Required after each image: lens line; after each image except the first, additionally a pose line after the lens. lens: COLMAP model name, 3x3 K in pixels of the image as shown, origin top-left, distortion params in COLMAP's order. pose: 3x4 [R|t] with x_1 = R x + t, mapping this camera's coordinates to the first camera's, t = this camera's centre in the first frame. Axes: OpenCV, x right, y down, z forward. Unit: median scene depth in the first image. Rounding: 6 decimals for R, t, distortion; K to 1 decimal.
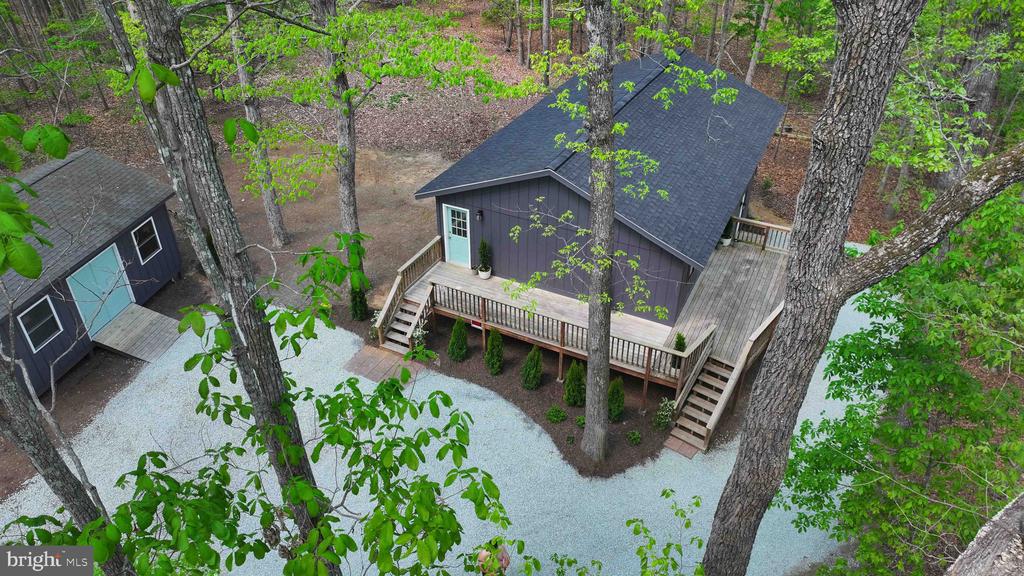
lens RADIAL K [[723.5, 0, 512.0], [0, 723.5, 288.0], [0, 0, 1]] dist [0.003103, 0.001849]
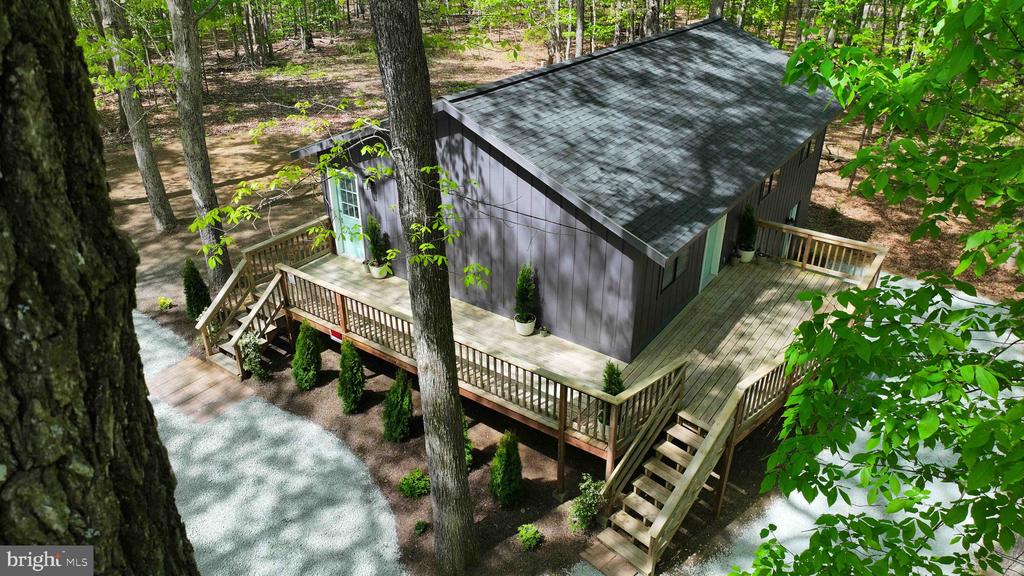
lens RADIAL K [[723.5, 0, 512.0], [0, 723.5, 288.0], [0, 0, 1]] dist [0.003103, 0.001849]
pose [[0.989308, 0.070002, -0.127939, 0.194702], [-0.082397, 0.992128, -0.094300, 0.056154], [0.120331, 0.103834, 0.987289, 0.356242]]
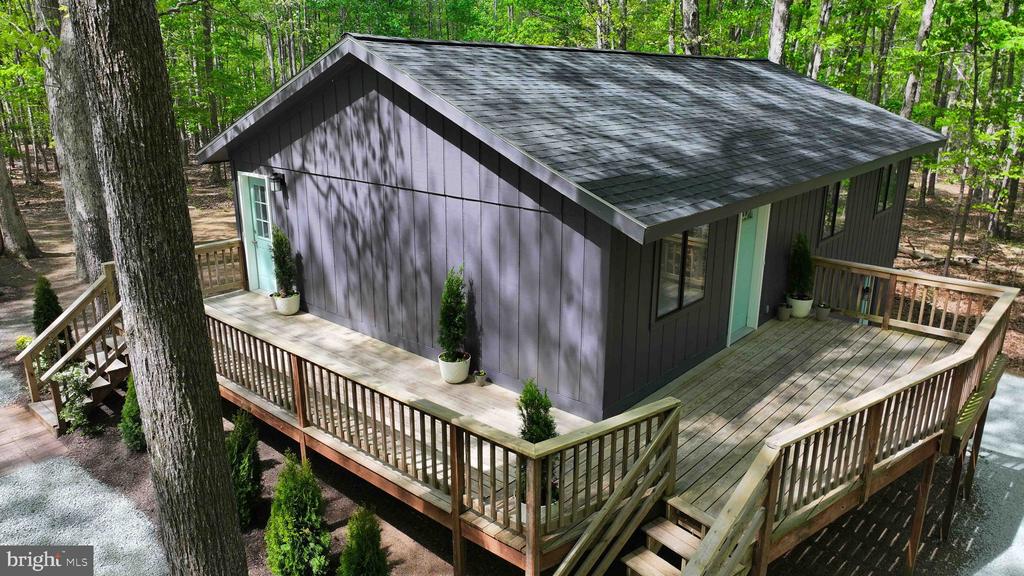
lens RADIAL K [[723.5, 0, 512.0], [0, 723.5, 288.0], [0, 0, 1]] dist [0.003103, 0.001849]
pose [[0.969219, 0.074133, -0.234773, 0.258604], [-0.140600, 0.949460, -0.280637, 0.099587], [0.202103, 0.305007, 0.930658, 0.593739]]
